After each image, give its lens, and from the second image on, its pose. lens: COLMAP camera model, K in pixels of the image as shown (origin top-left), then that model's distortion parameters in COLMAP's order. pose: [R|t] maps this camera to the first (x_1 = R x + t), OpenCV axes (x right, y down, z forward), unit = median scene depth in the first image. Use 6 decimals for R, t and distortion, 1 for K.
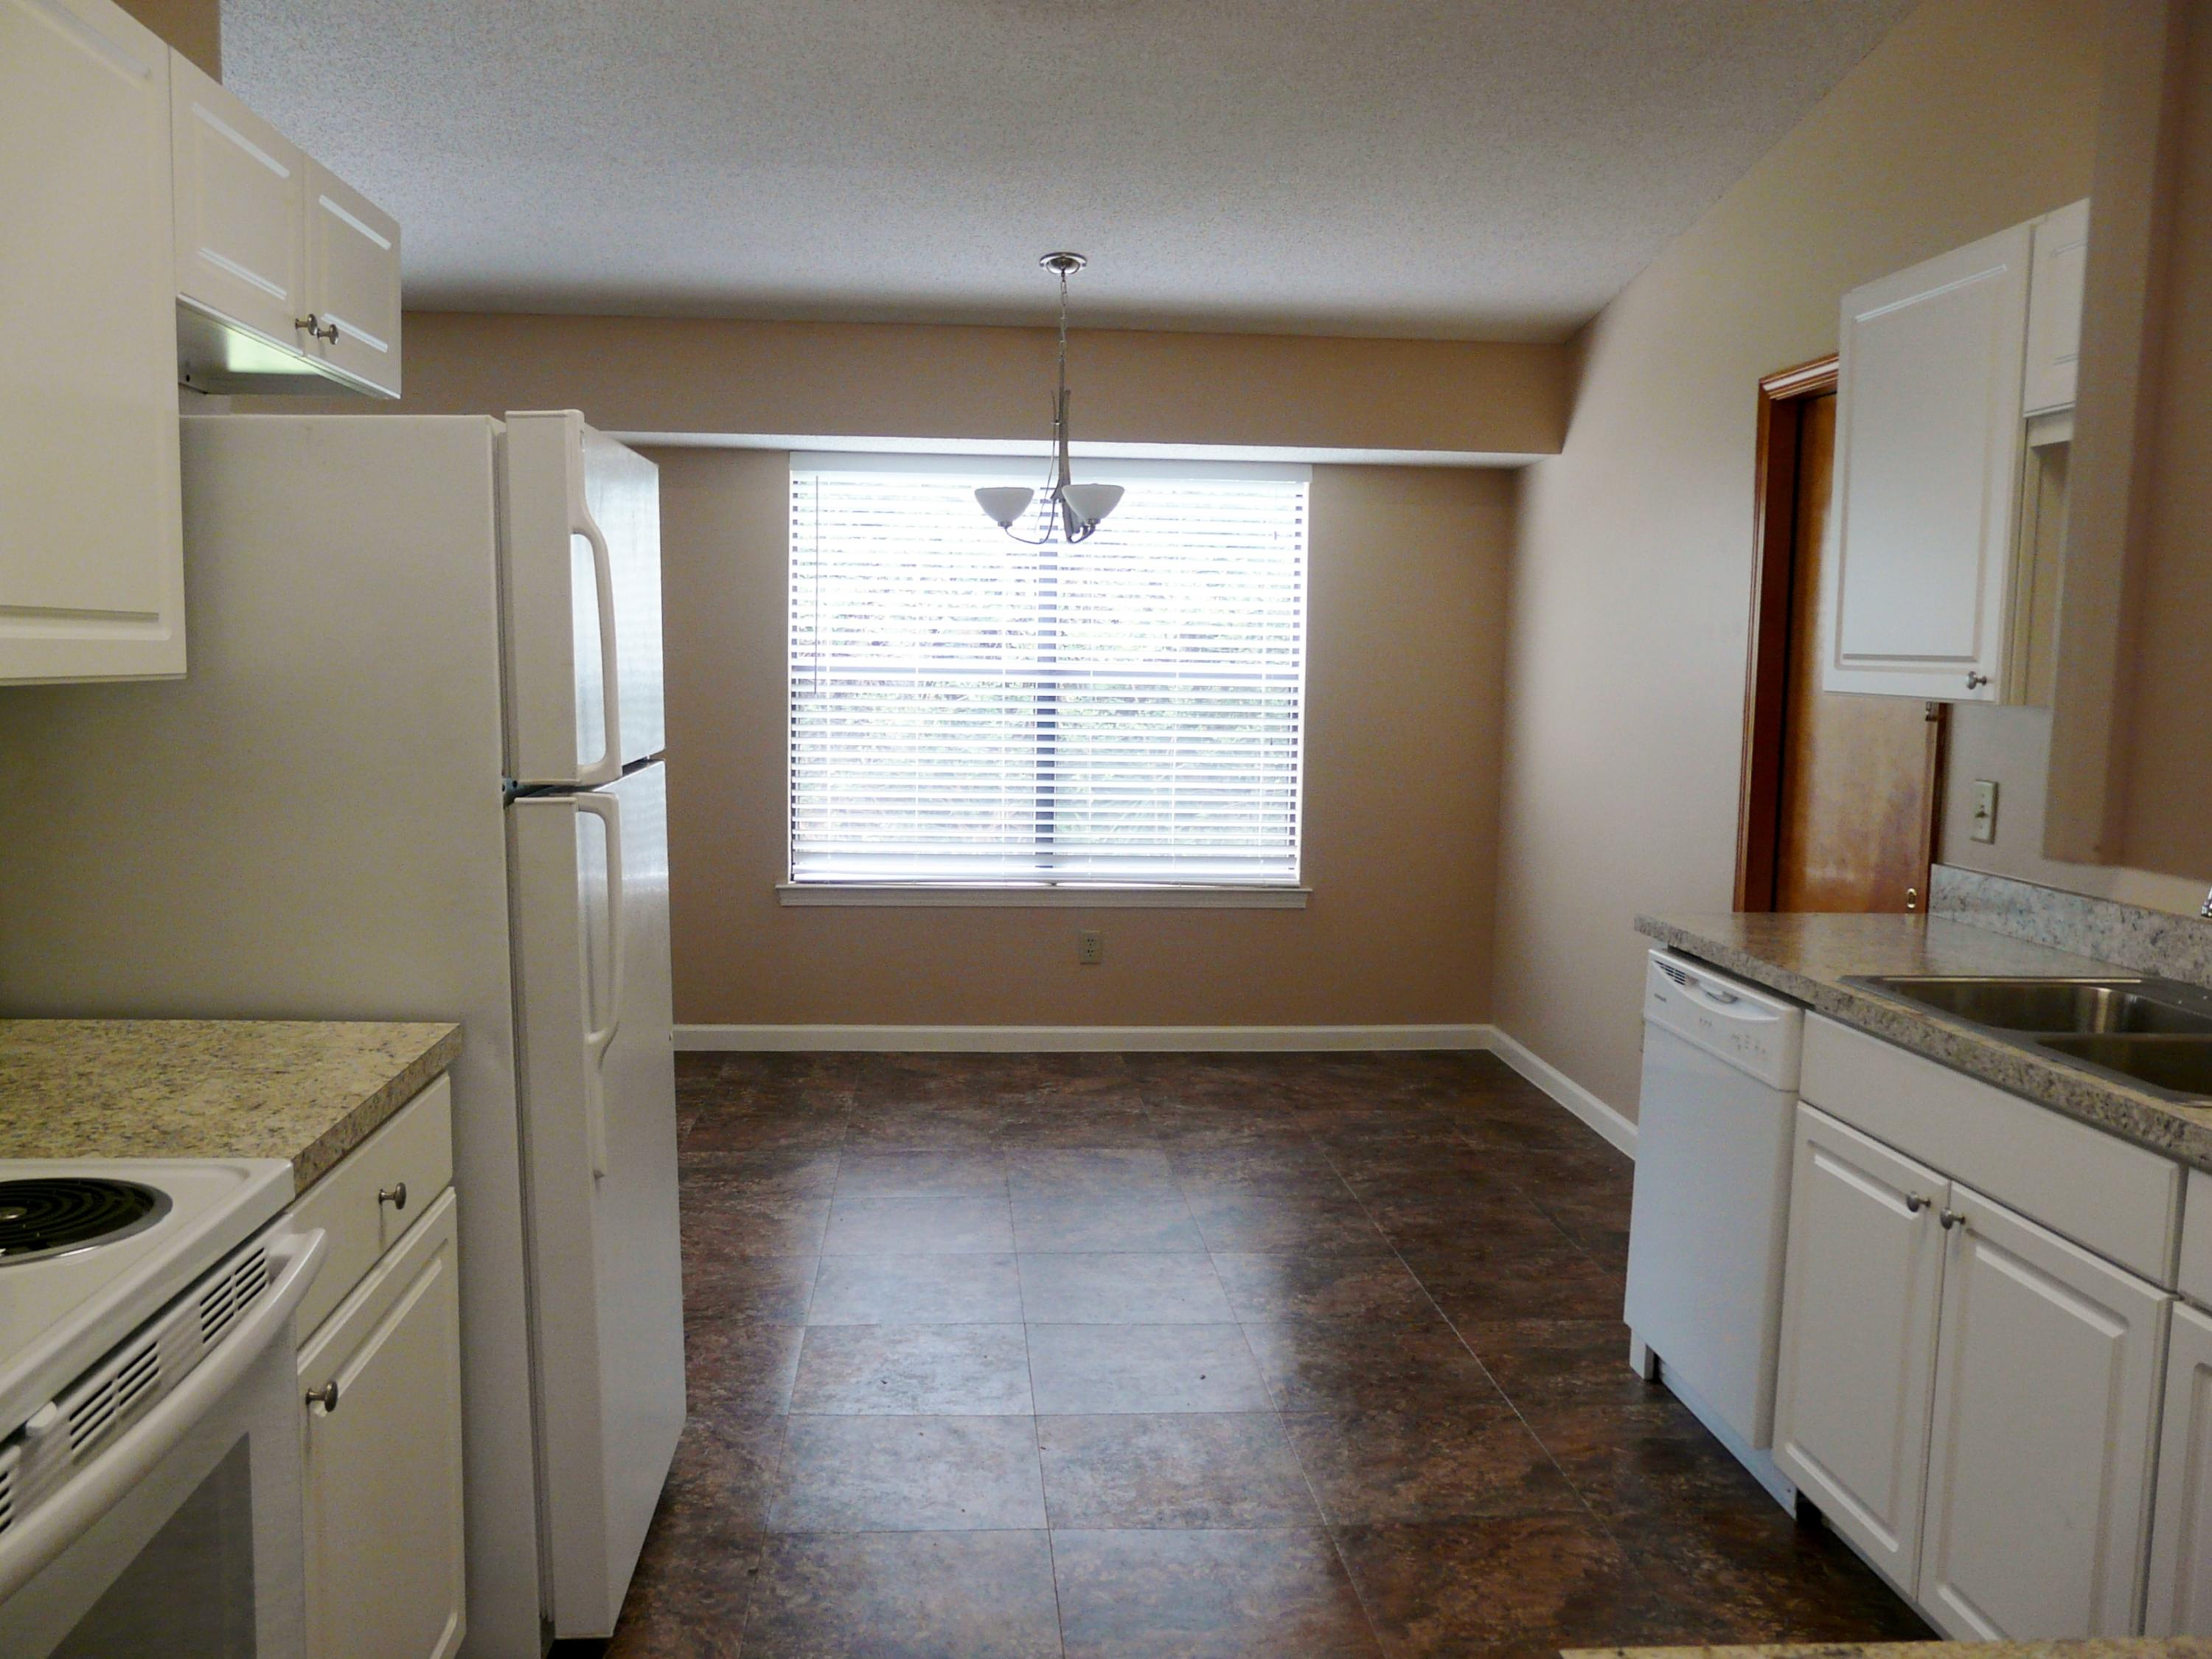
lens RADIAL K [[1840.3, 0, 1092.5], [0, 1840.3, 843.0], [0, 0, 1]] dist [-0.083565, 0.115462]
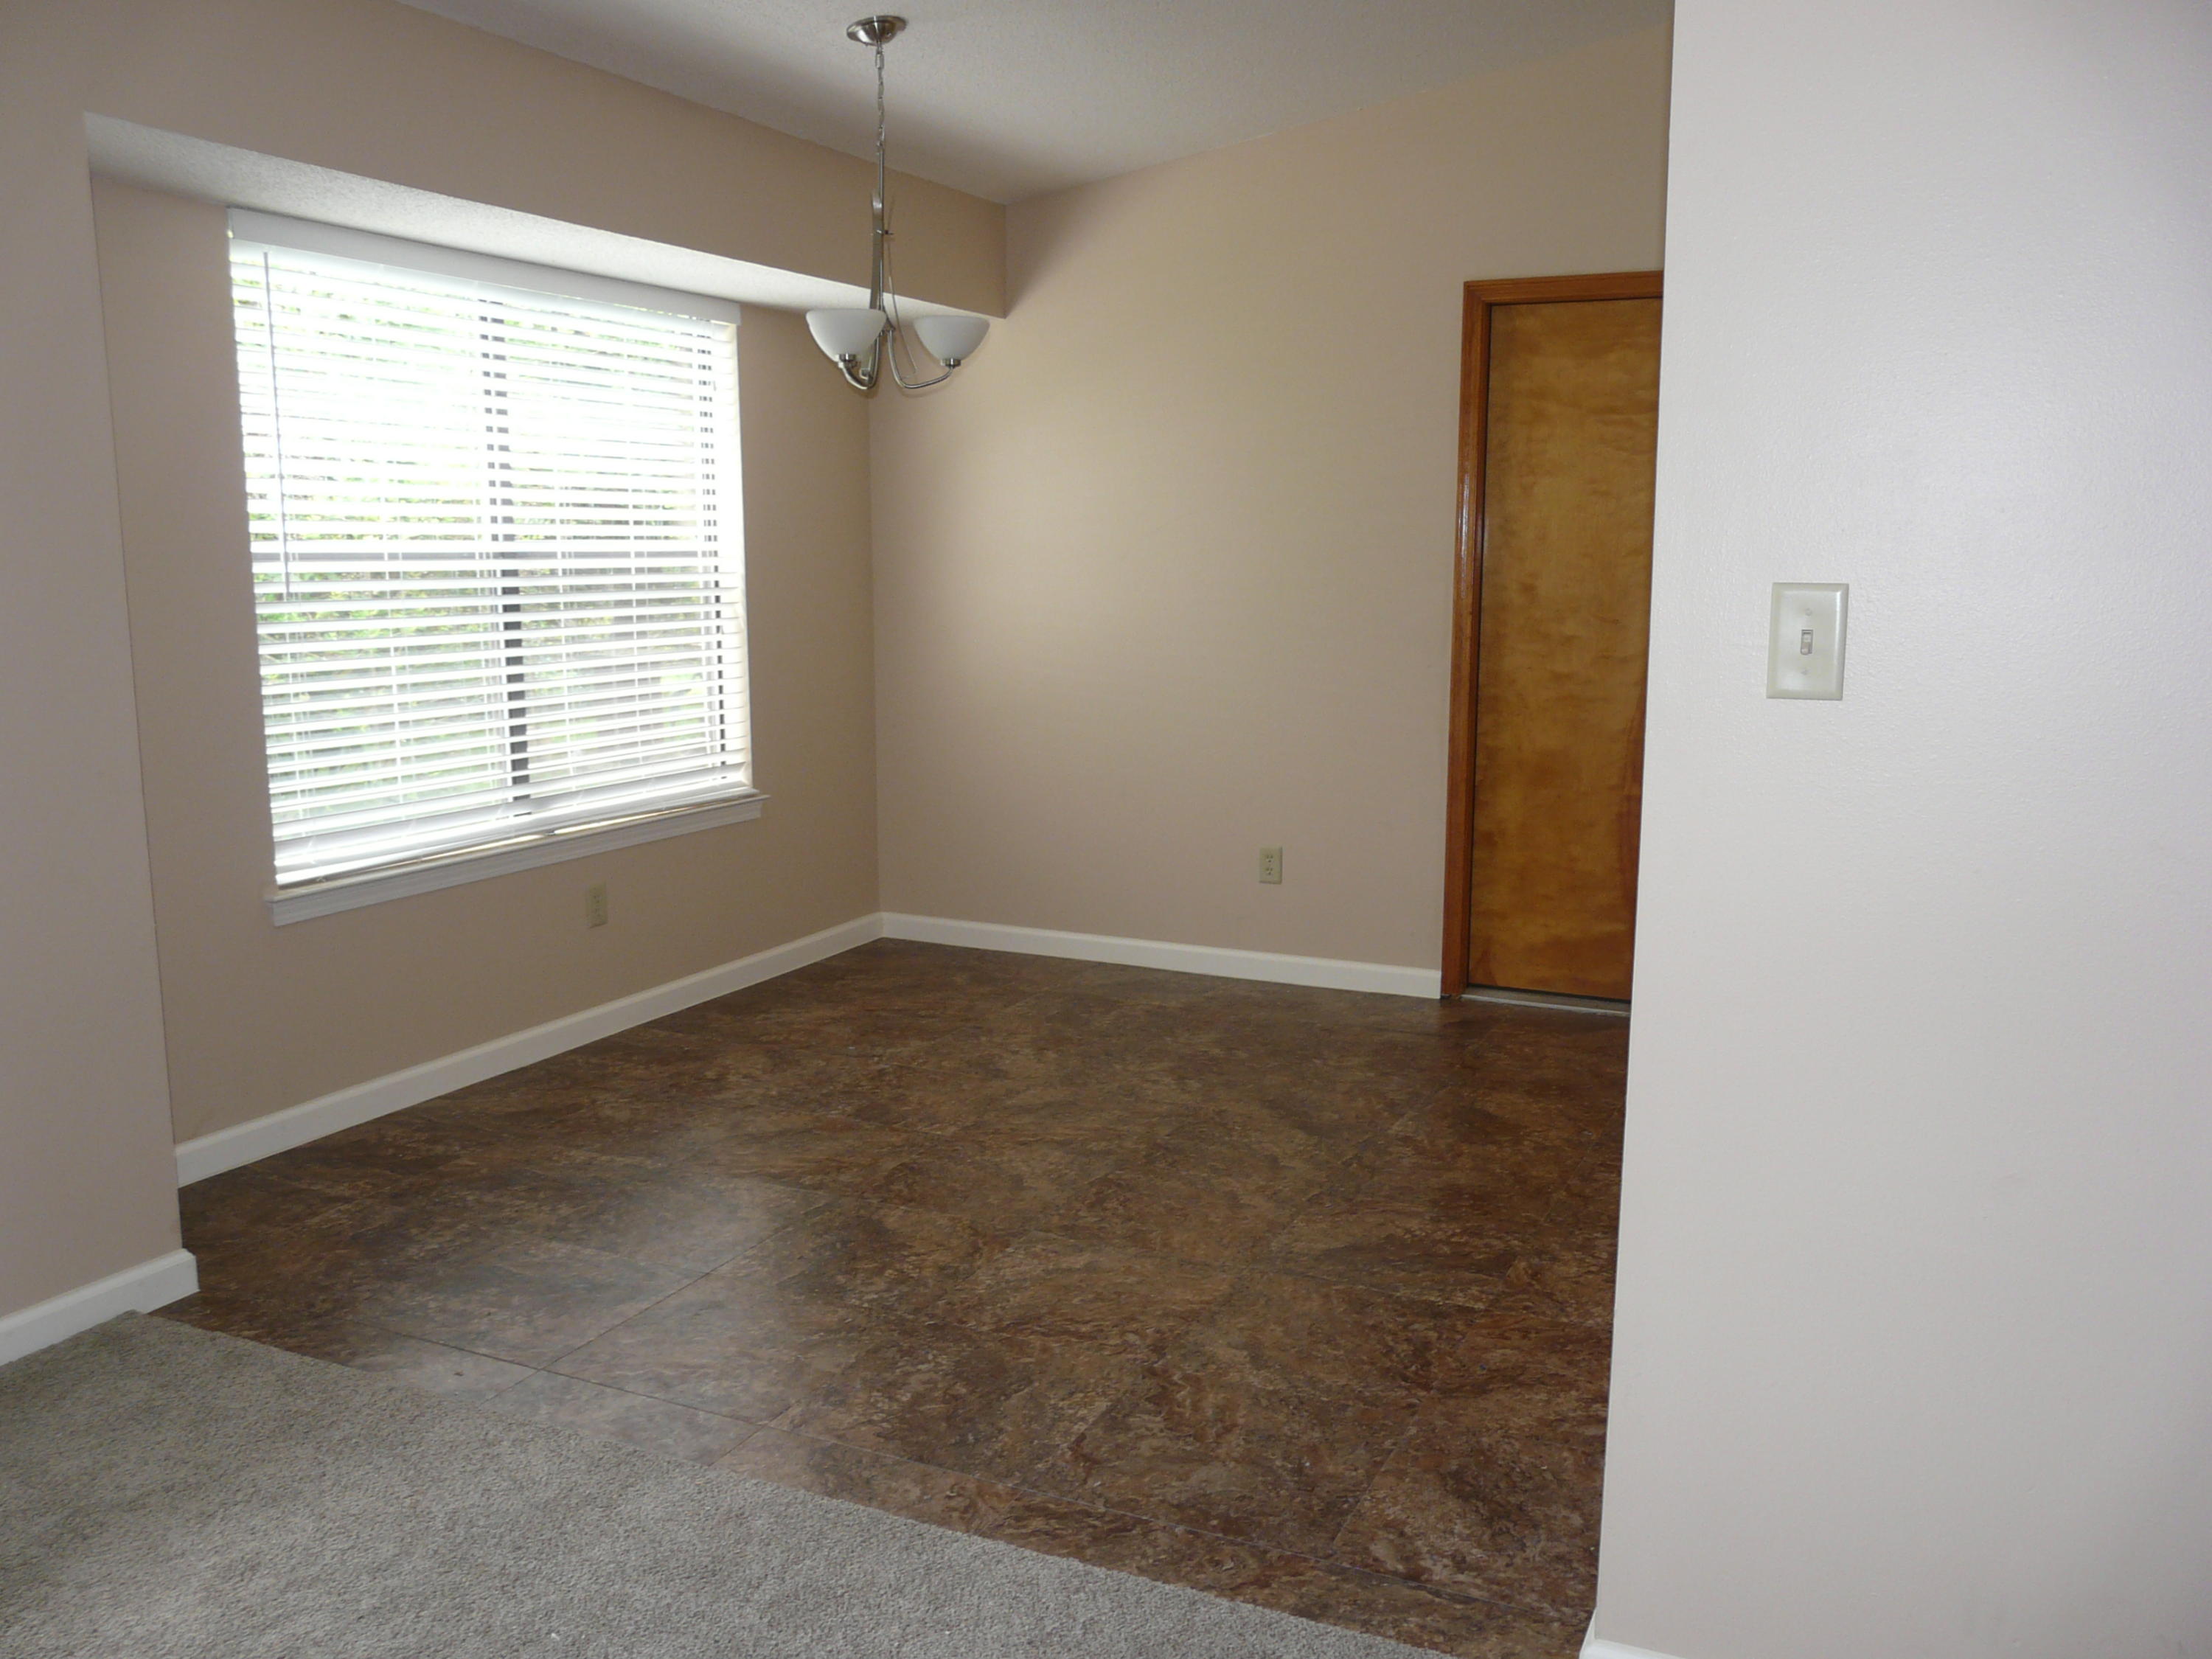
lens RADIAL K [[1840.3, 0, 1100.6], [0, 1840.3, 840.8], [0, 0, 1]] dist [-0.083565, 0.115462]
pose [[0.510961, -0.155284, 0.845462, -0.800020], [0.103073, 0.987520, 0.119082, -0.060982], [-0.853402, 0.026298, 0.520590, 0.601940]]
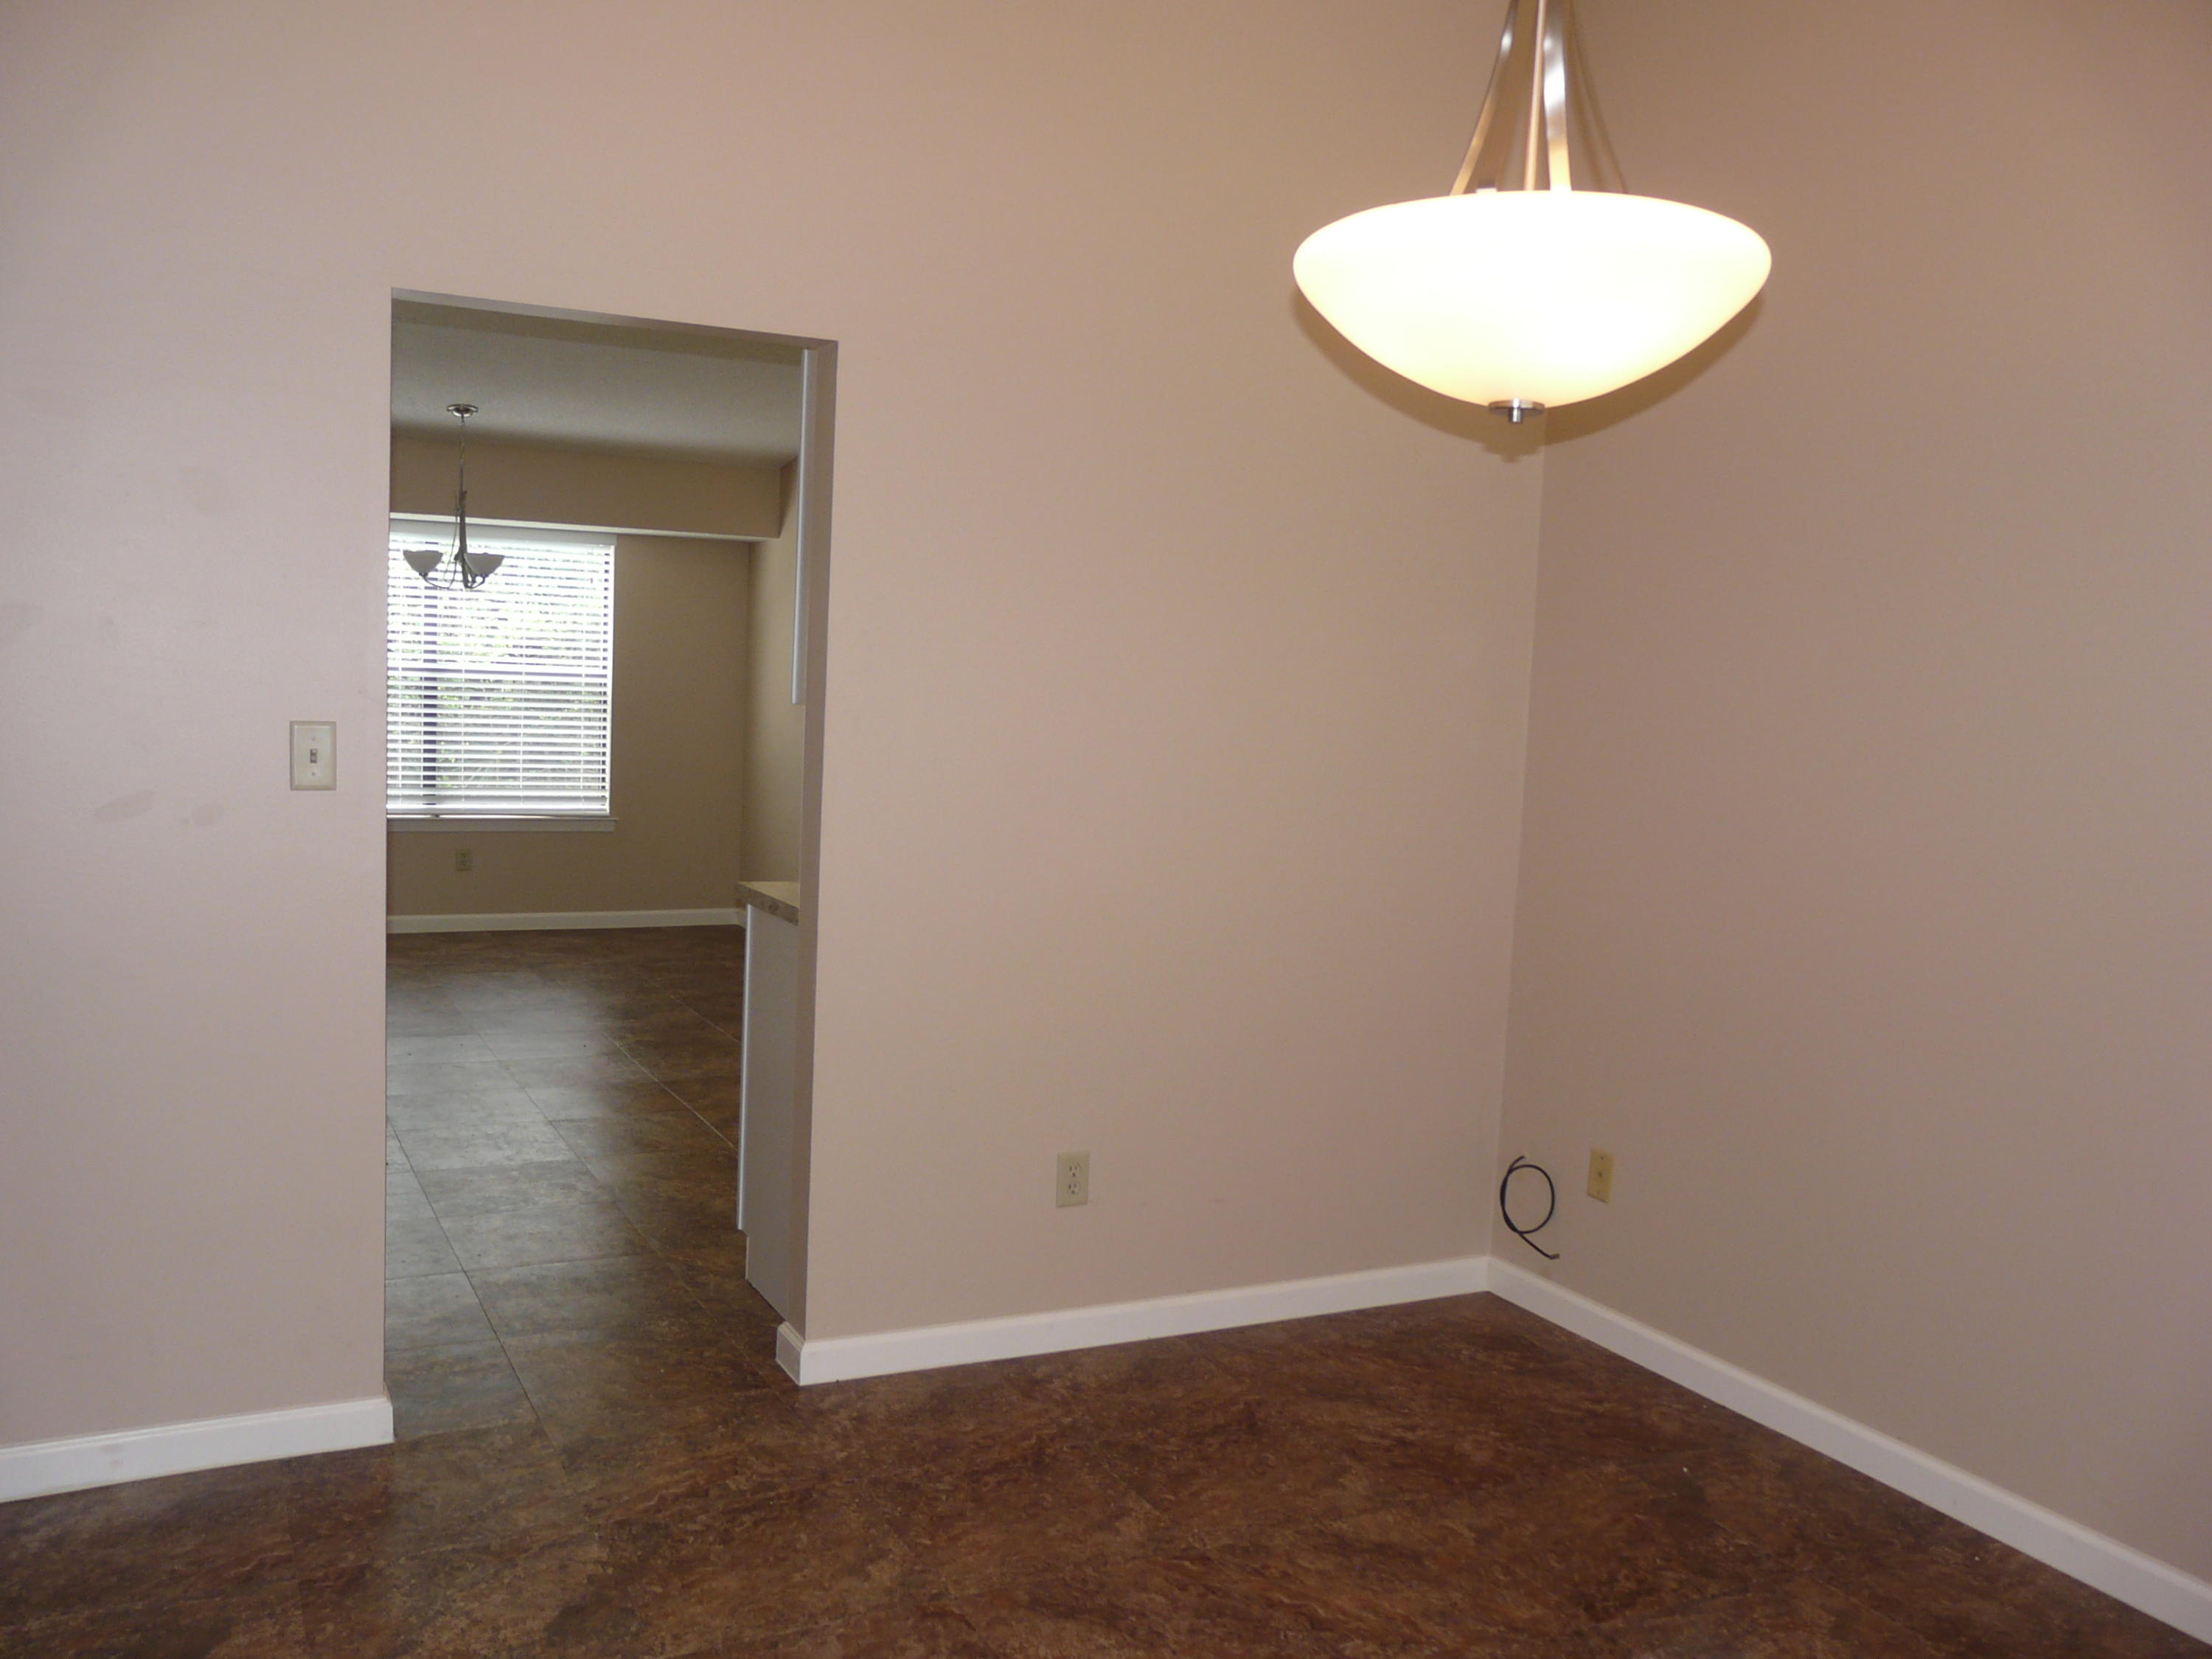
lens RADIAL K [[1840.3, 0, 1114.9], [0, 1840.3, 816.1], [0, 0, 1]] dist [-0.083565, 0.115462]
pose [[0.916775, -0.007739, 0.399330, -0.154038], [0.012938, 0.999863, -0.010326, 0.064559], [-0.399195, 0.014633, 0.916749, -0.774822]]
